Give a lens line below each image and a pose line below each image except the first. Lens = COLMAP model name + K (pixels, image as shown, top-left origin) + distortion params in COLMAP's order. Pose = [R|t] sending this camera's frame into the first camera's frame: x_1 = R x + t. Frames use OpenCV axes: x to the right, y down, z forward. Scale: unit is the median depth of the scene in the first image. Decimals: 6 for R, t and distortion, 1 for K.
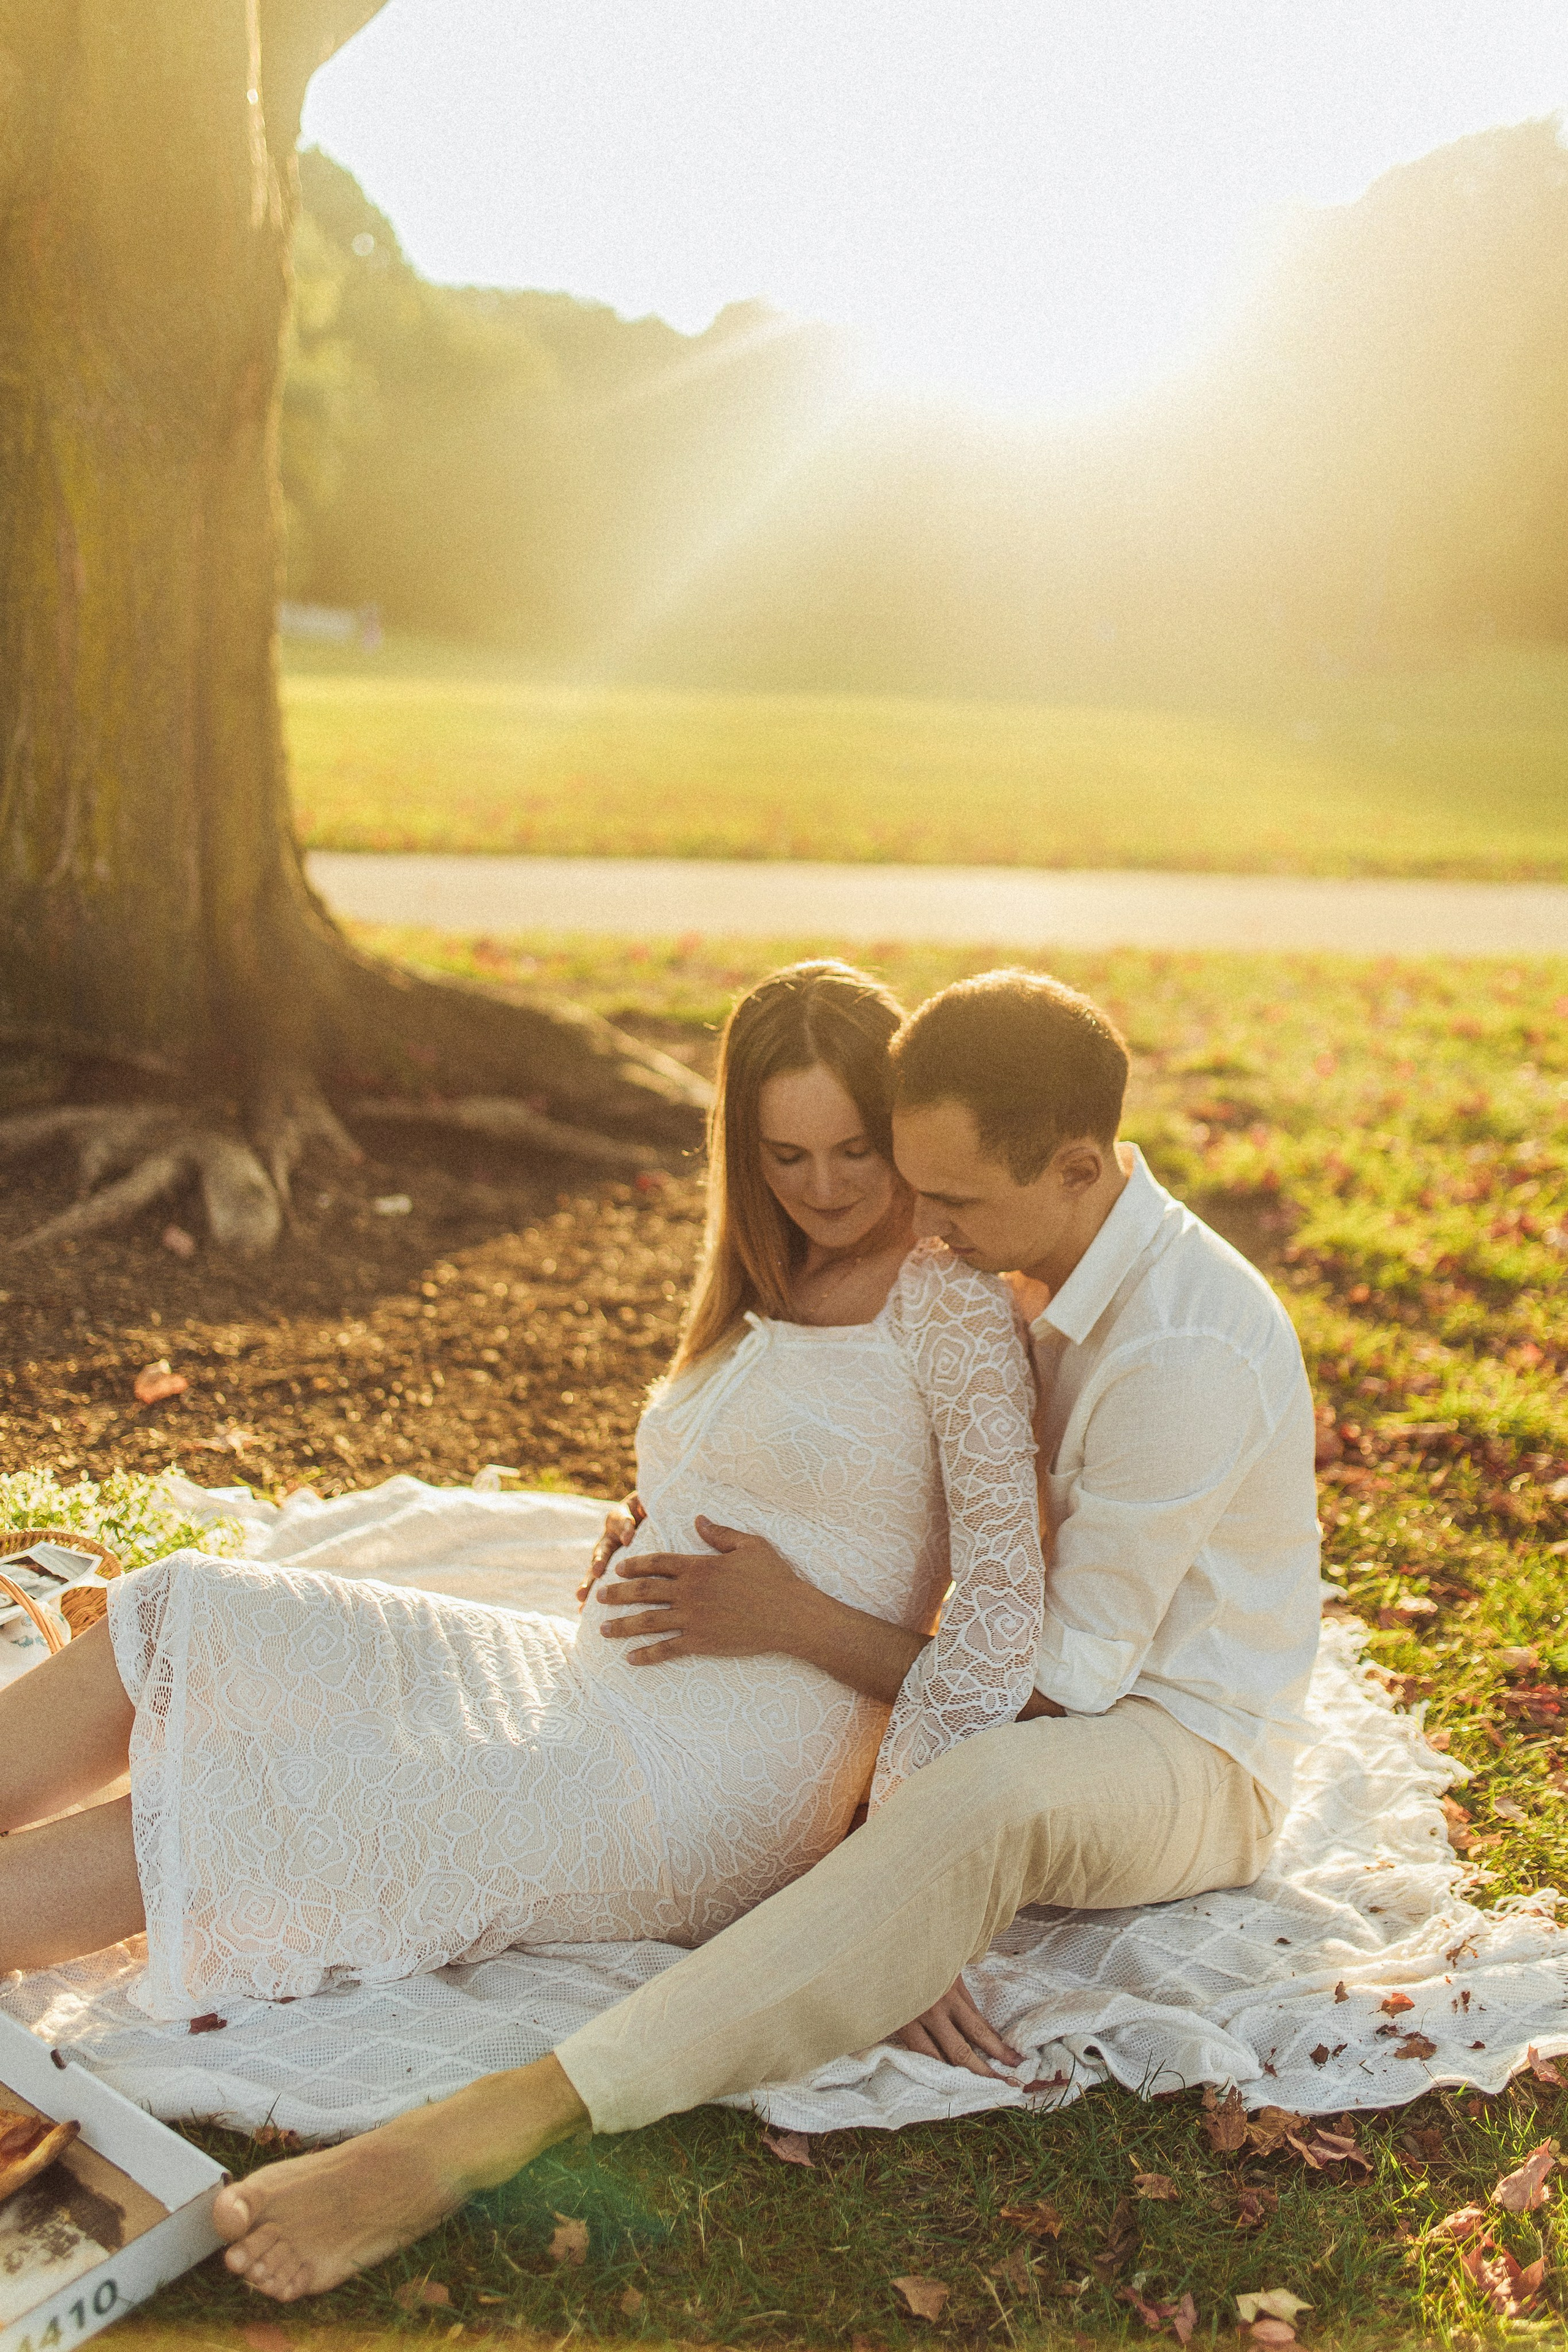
lens RADIAL K [[2310.7, 0, 784.0], [0, 2310.7, 1176.0], [0, 0, 1]] dist [-0.003166, -0.014534]
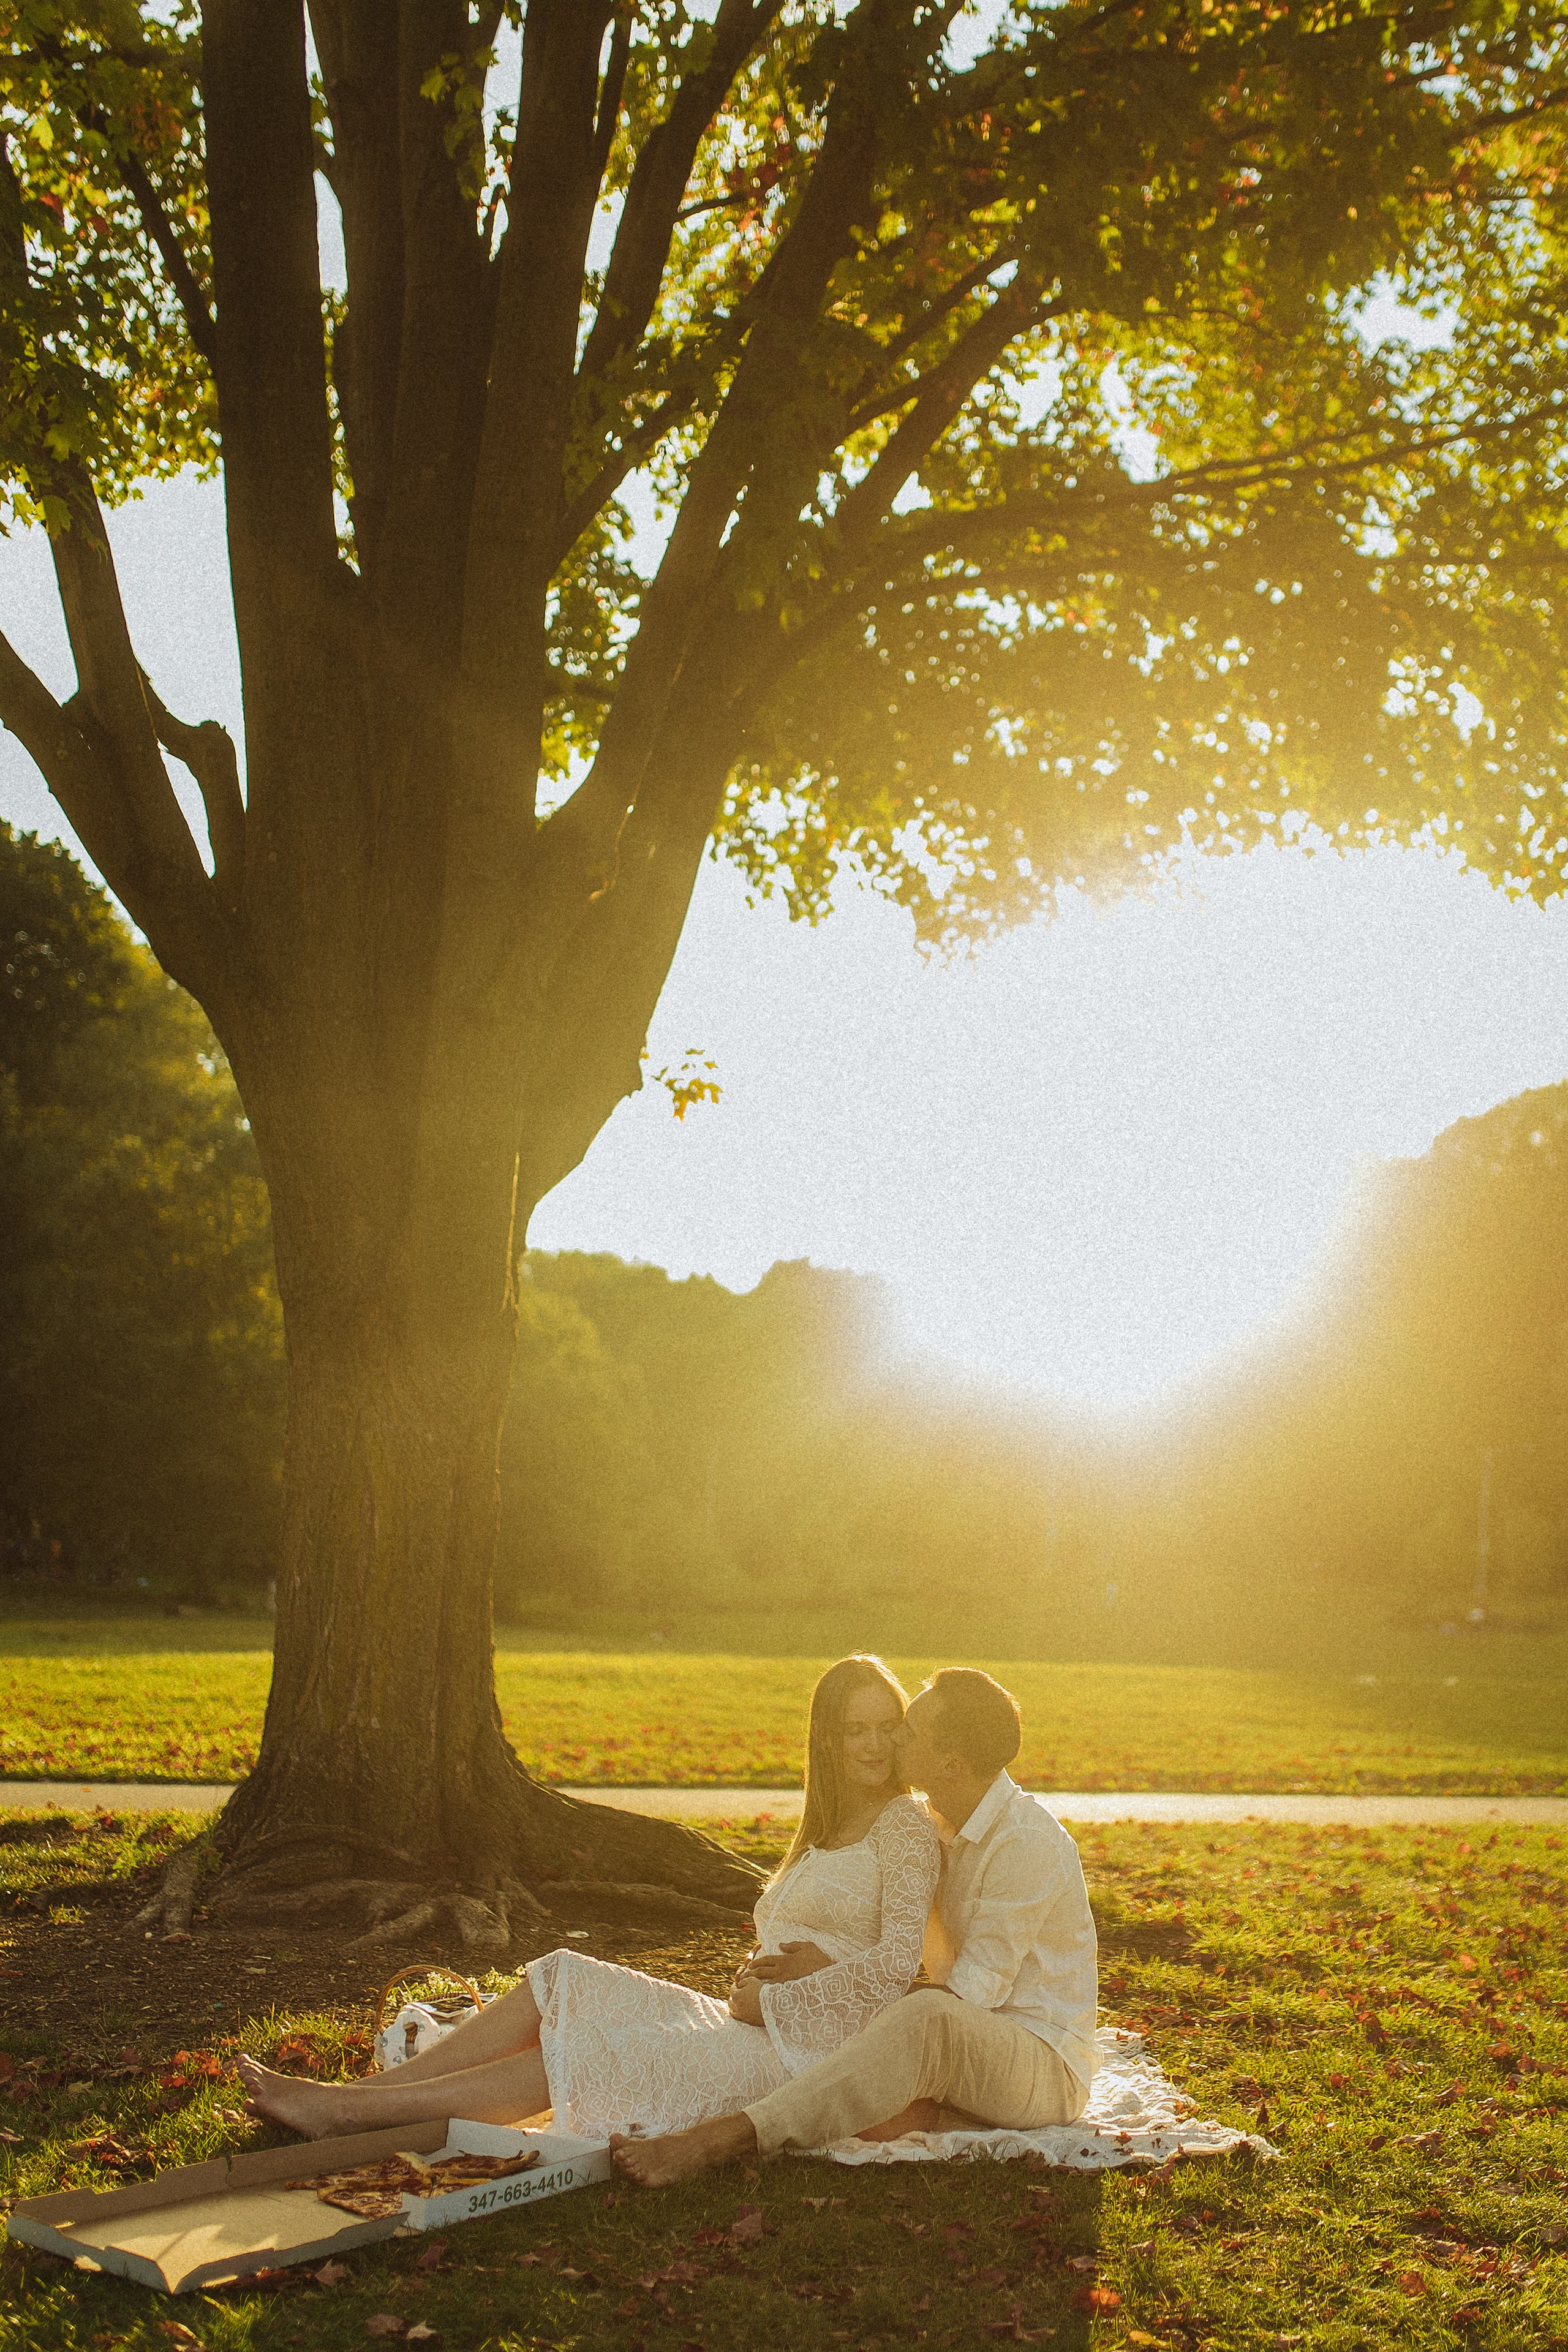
lens RADIAL K [[3760.0, 0, 784.0], [0, 3760.0, 1176.0], [0, 0, 1]] dist [-0.002894, -0.028781]
pose [[0.999720, -0.017946, -0.015435, 0.008684], [0.011441, 0.937198, -0.348611, 0.386849], [0.020721, 0.348337, 0.937140, -1.387486]]
